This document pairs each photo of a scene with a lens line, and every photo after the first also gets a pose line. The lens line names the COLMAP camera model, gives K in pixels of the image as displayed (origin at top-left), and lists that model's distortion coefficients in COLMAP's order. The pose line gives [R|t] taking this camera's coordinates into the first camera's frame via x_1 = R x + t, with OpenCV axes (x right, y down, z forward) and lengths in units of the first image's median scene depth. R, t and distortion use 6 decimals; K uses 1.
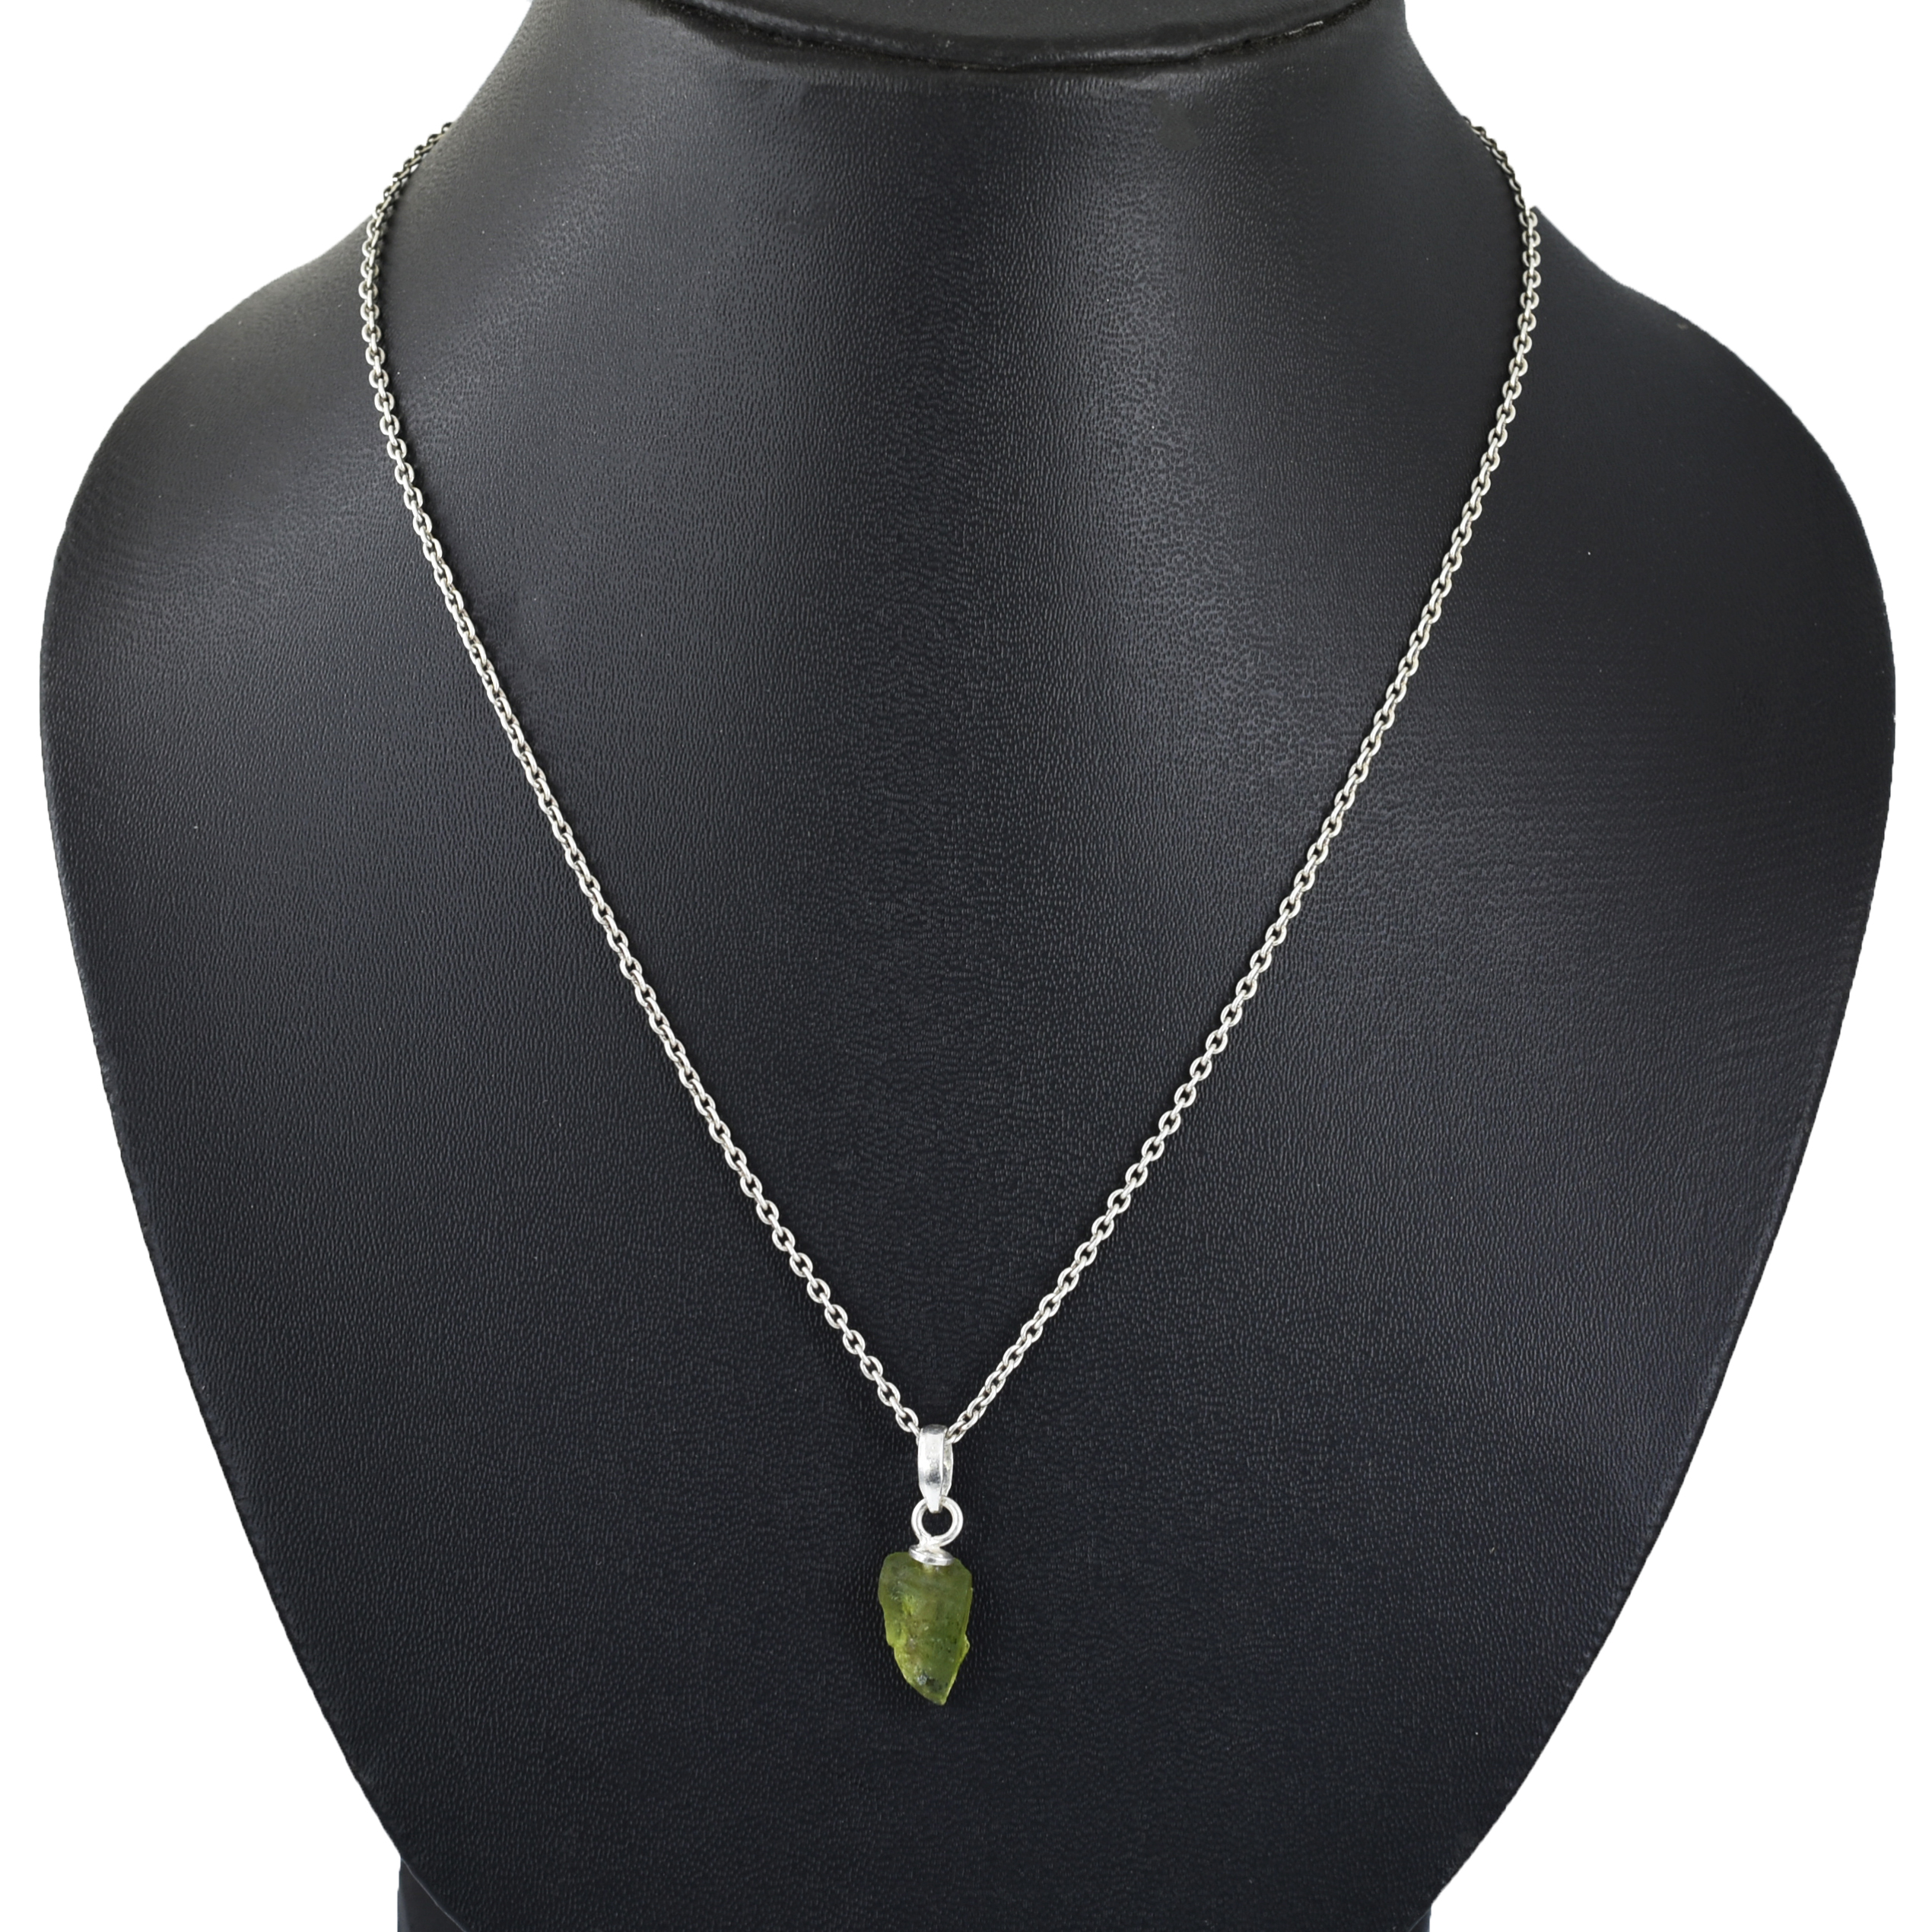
lens RADIAL K [[5671.1, 0, 968.9], [0, 5671.1, 966.8], [0, 0, 1]] dist [0.038270, 0.000000]
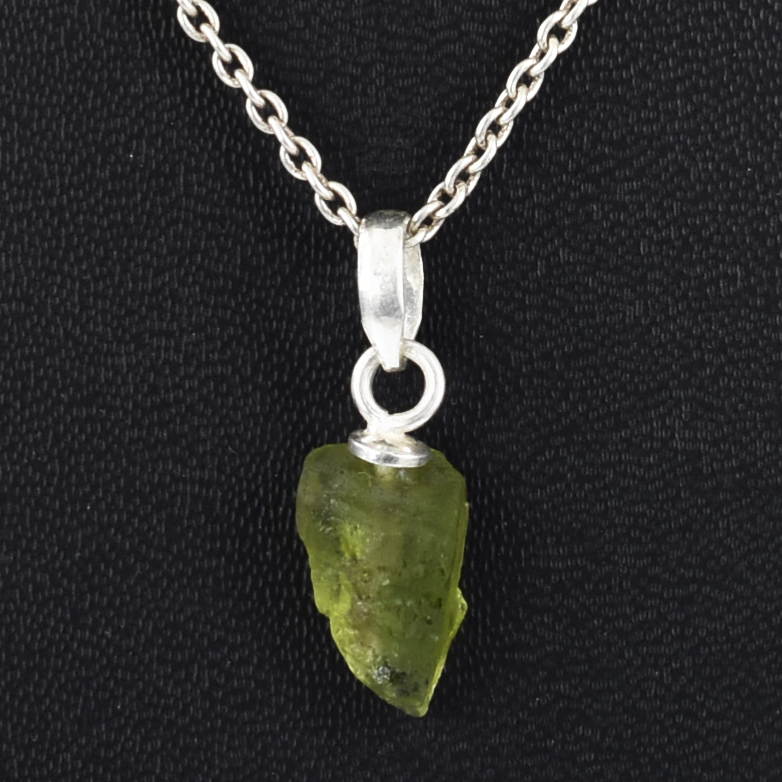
lens RADIAL K [[2295.4, 0, 391.0], [0, 2295.4, 391.7], [0, 0, 1]] dist [0.038270, 0.000000]
pose [[0.999152, -0.039988, -0.009820, -0.004226], [0.040903, 0.991299, 0.125113, 0.070600], [0.004732, -0.125409, 0.992094, 0.779114]]
